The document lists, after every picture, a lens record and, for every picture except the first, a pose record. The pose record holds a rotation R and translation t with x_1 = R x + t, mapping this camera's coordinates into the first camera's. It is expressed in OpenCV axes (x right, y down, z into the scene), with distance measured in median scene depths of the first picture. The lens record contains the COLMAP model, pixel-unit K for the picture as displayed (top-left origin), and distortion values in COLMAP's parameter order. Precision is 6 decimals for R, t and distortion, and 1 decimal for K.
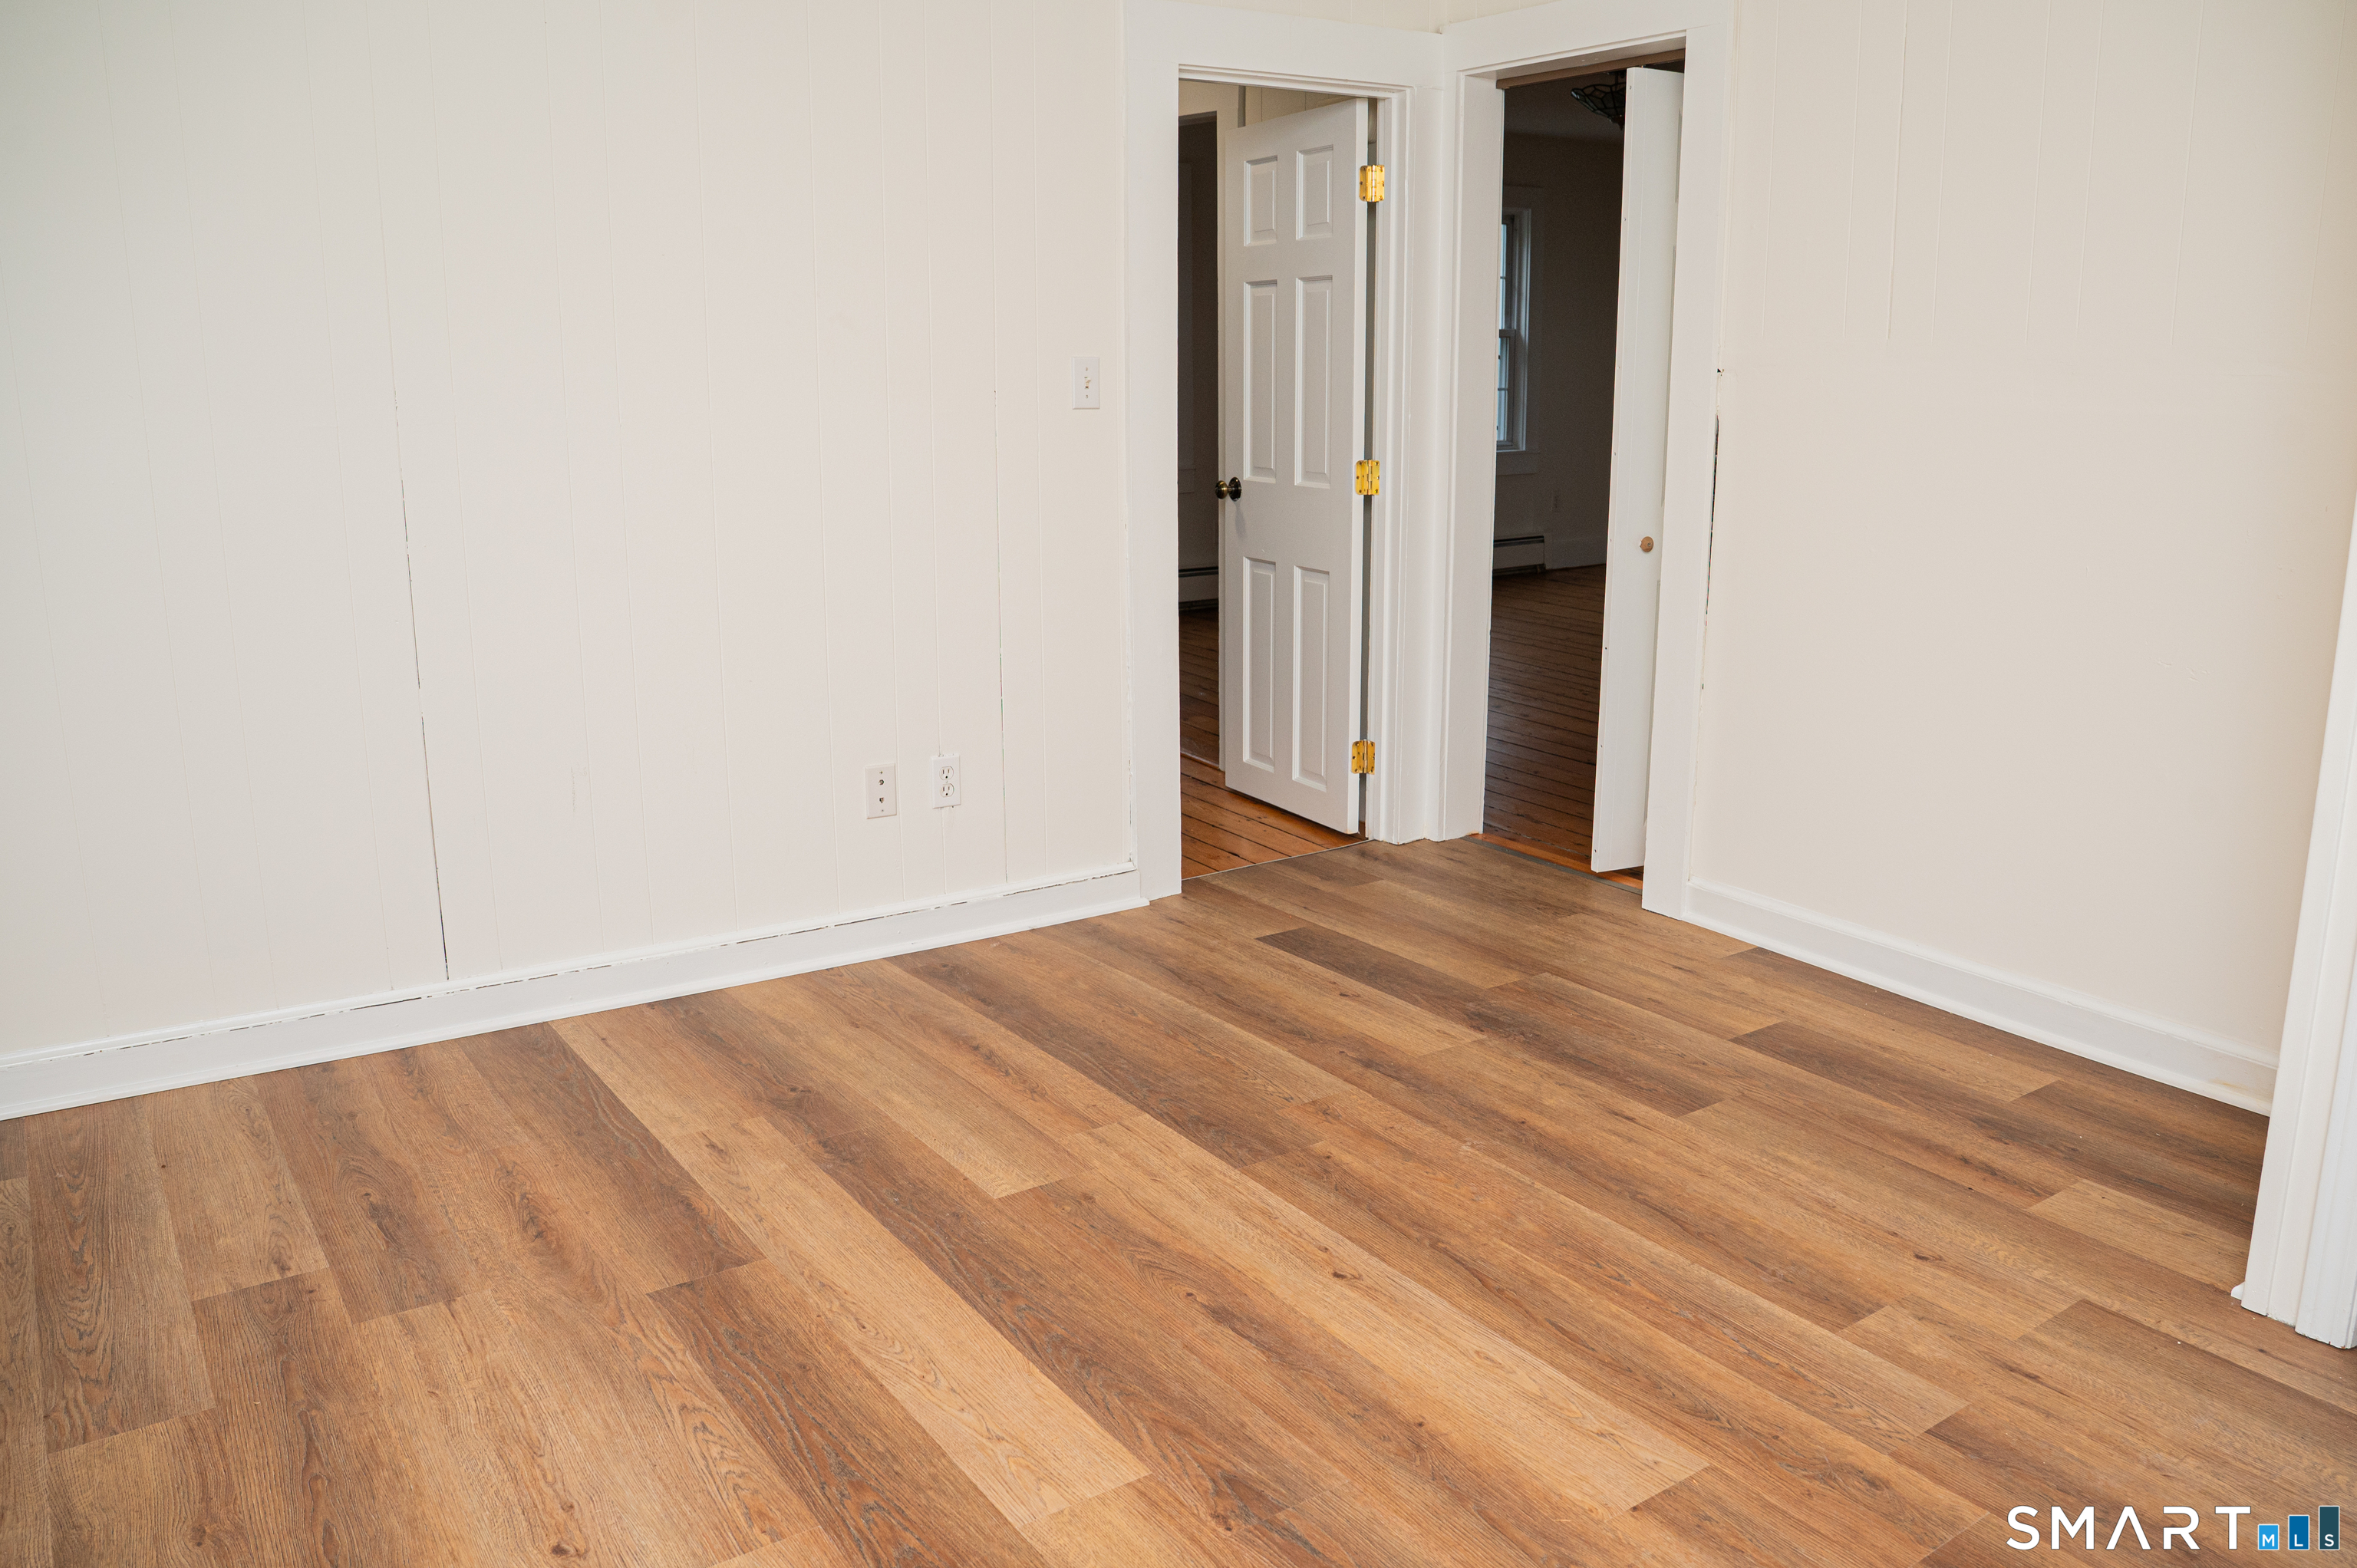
lens RADIAL K [[1806.4, 0, 1229.3], [0, 1806.4, 778.4], [0, 0, 1]] dist [-0.144749, 0.102476]
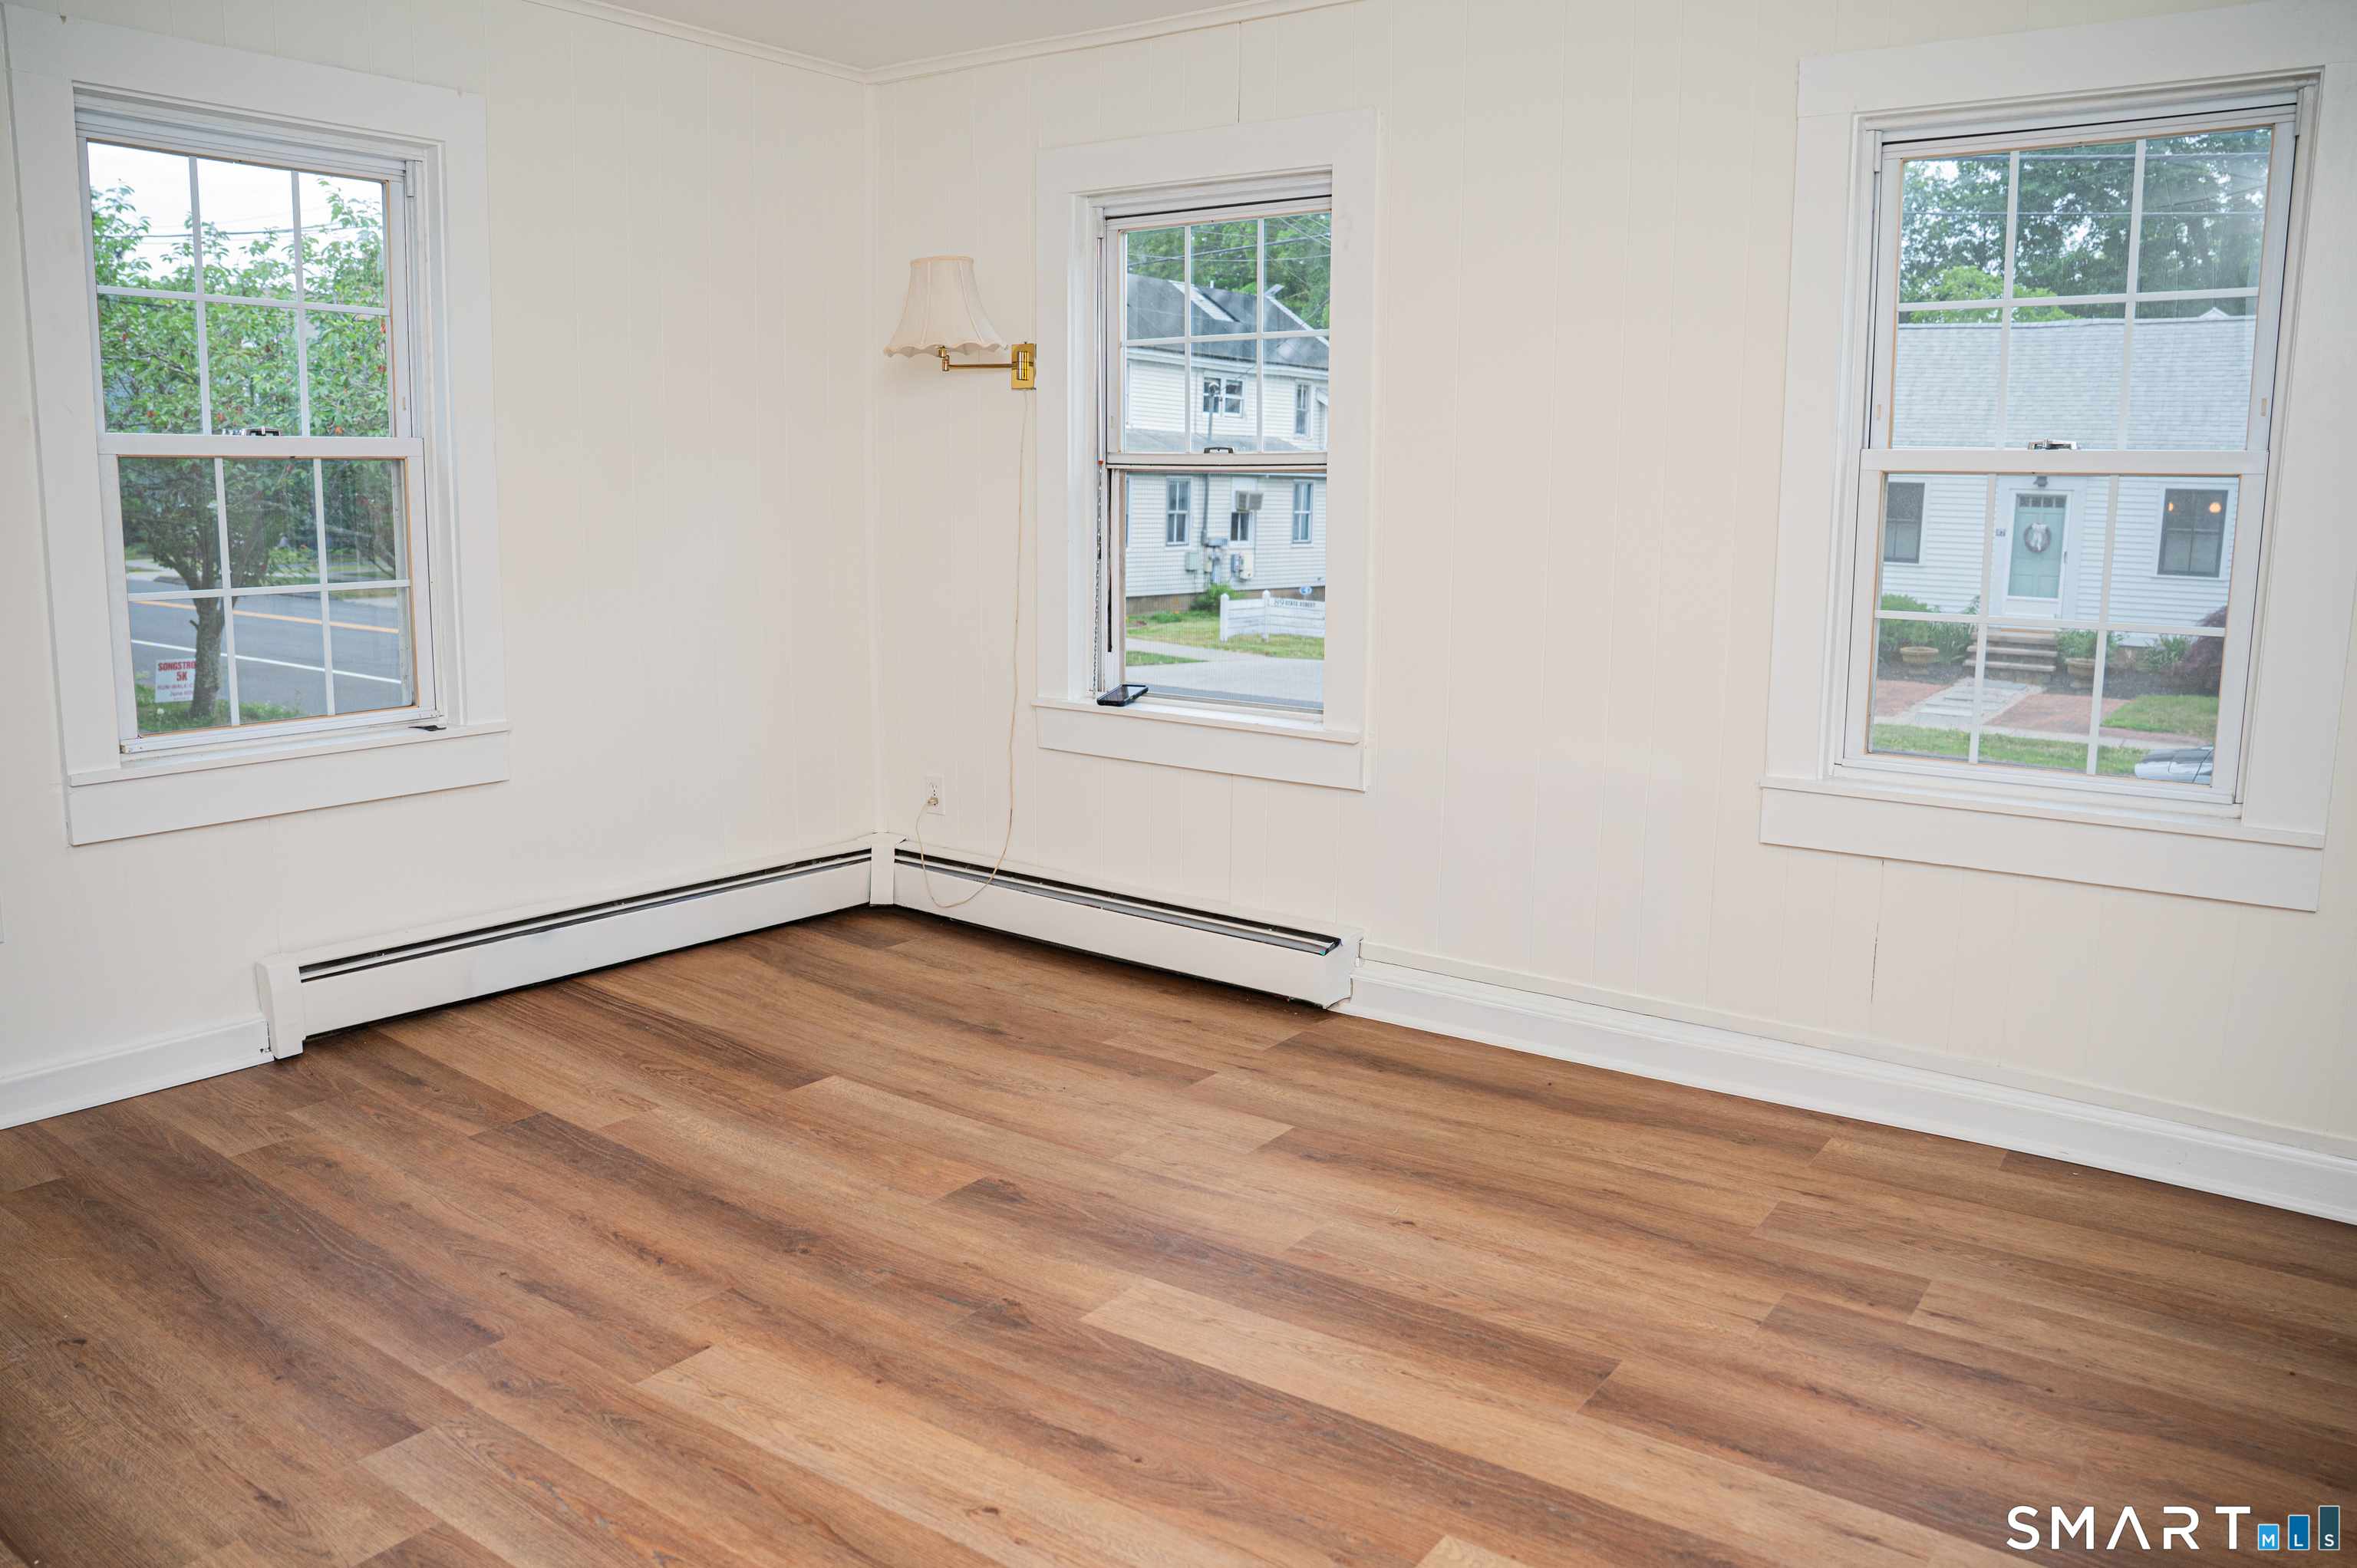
lens RADIAL K [[1704.6, 0, 1187.4], [0, 1704.6, 783.8], [0, 0, 1]] dist [-0.142414, 0.094044]
pose [[-0.942107, 0.044837, -0.332301, 0.214855], [-0.090788, 0.919894, 0.381512, -0.354868], [0.322788, 0.389594, -0.862568, 1.512832]]
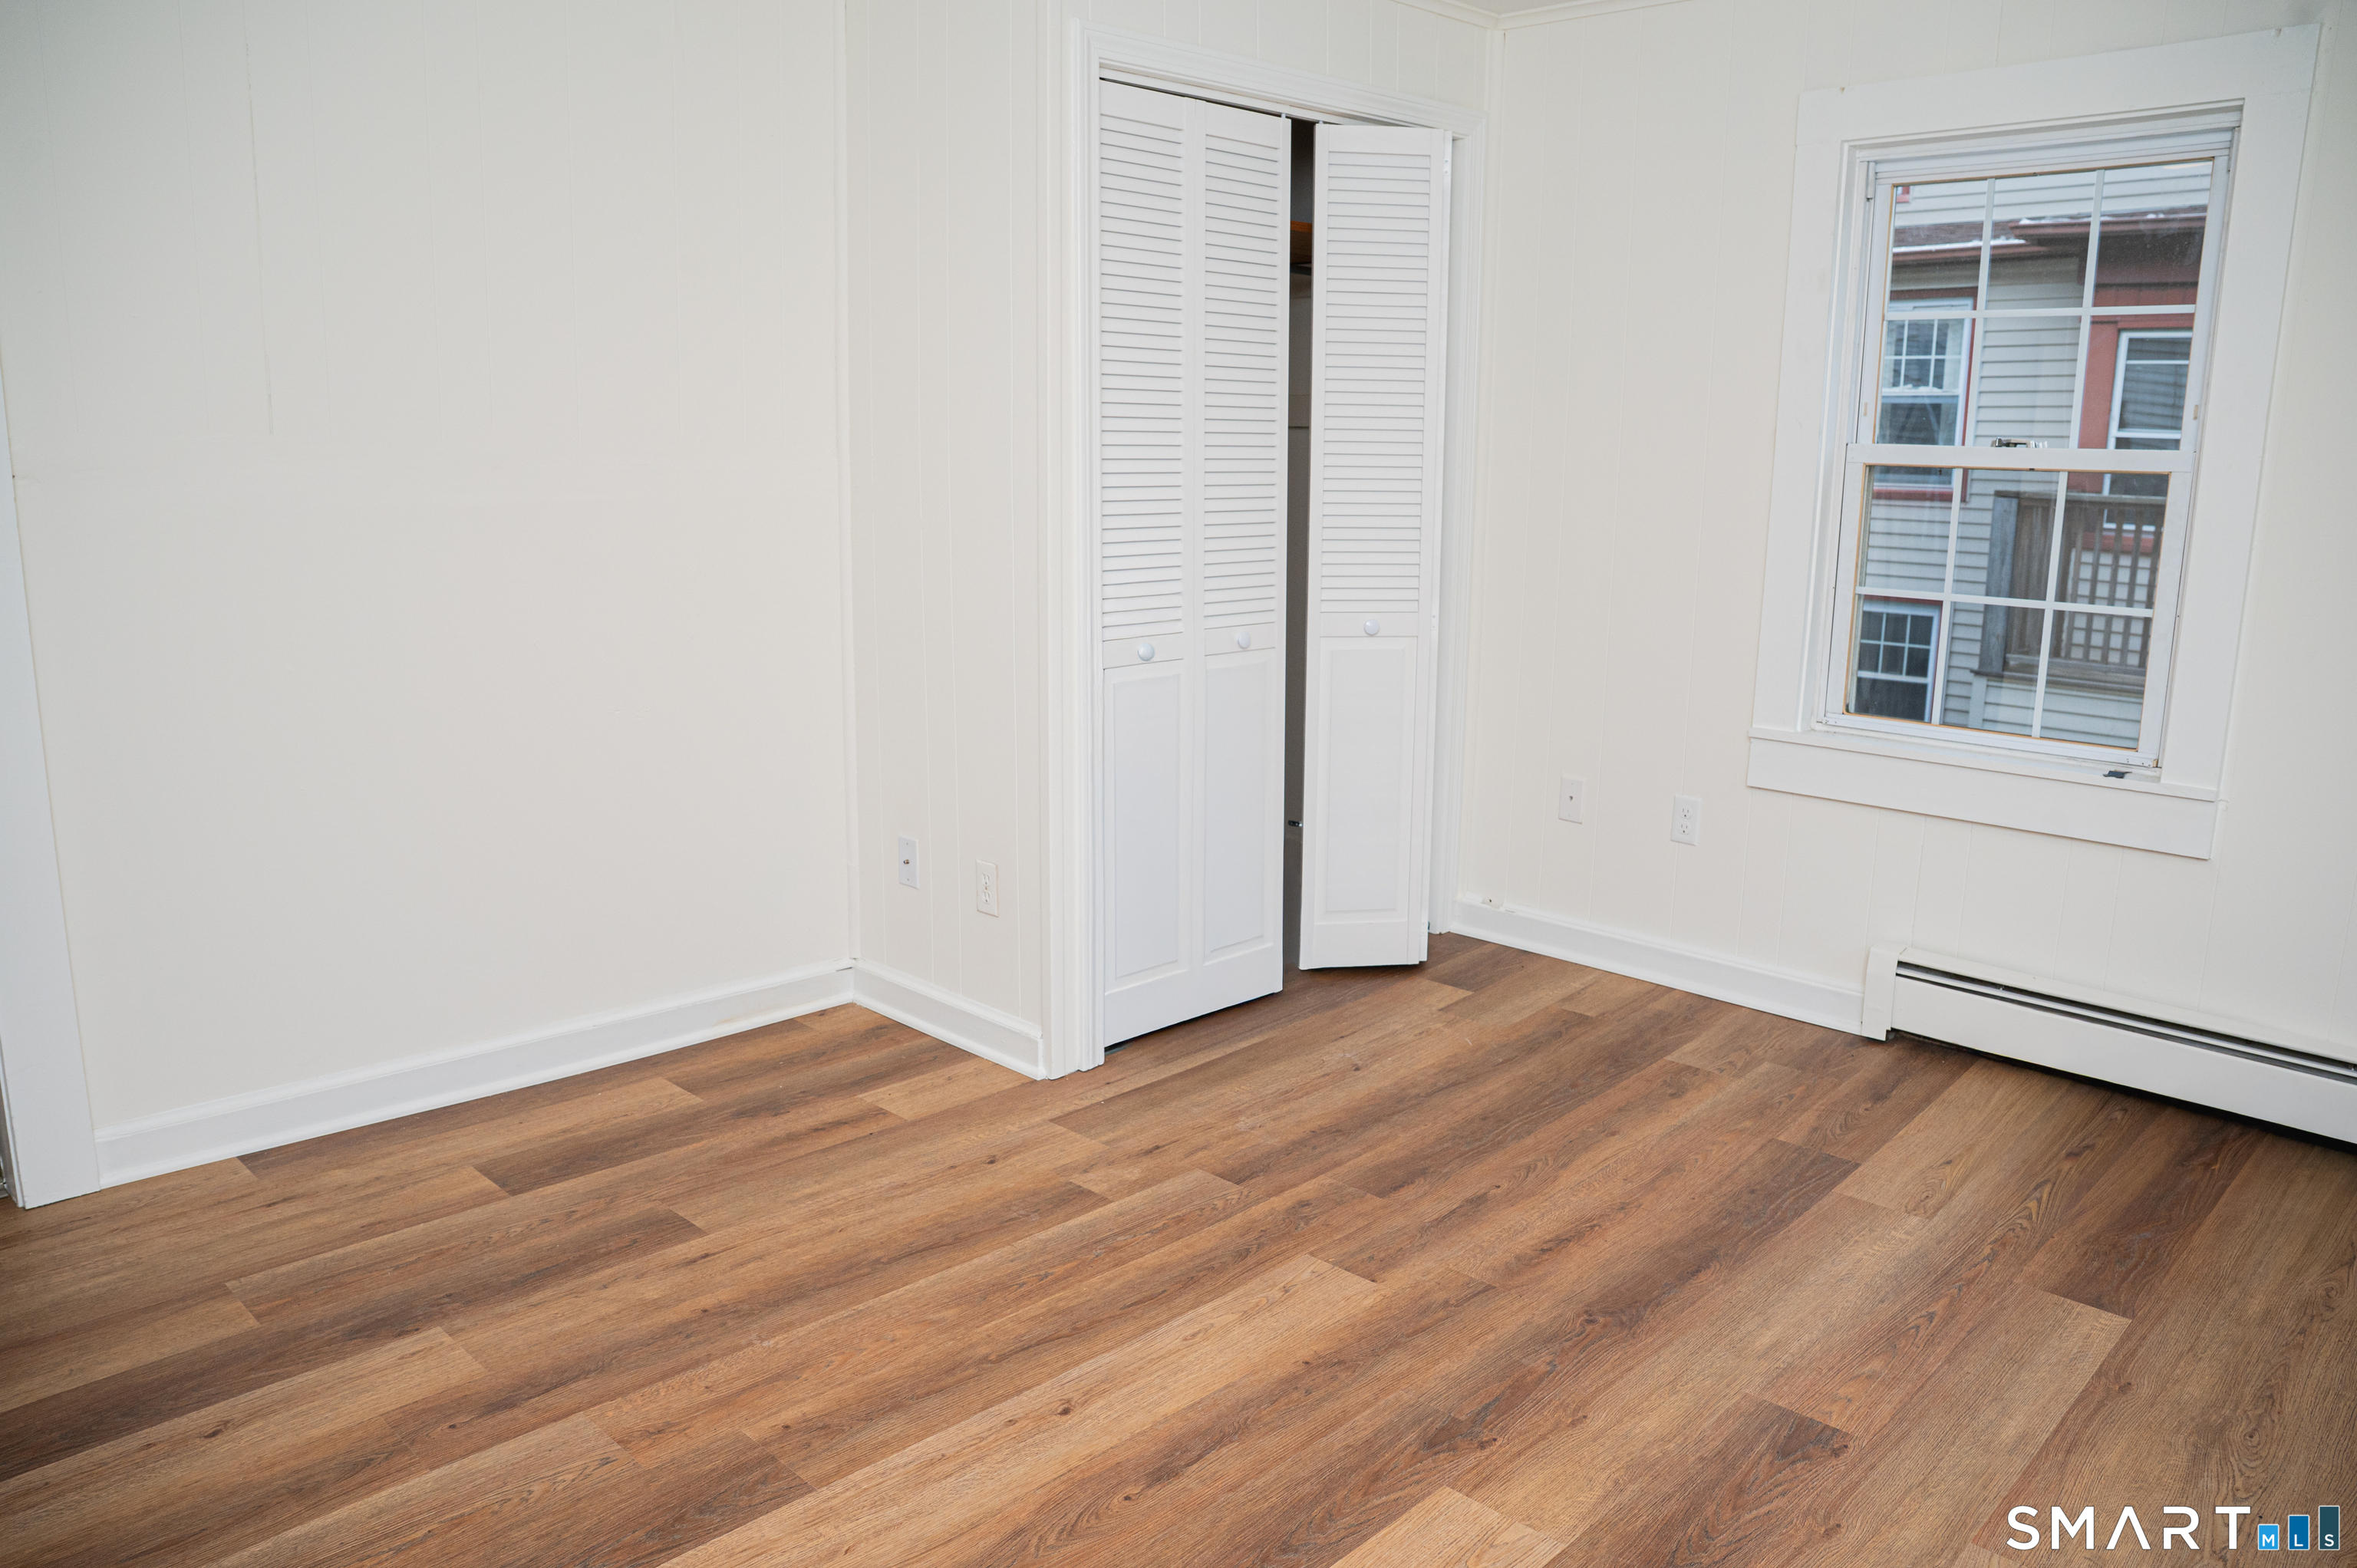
lens RADIAL K [[1676.6, 0, 1189.3], [0, 1676.6, 791.4], [0, 0, 1]] dist [-0.138023, 0.093819]
pose [[-0.194635, -0.198261, 0.960630, -0.704513], [0.205511, 0.949380, 0.237578, -0.227912], [-0.959105, 0.243661, -0.144037, 0.927779]]
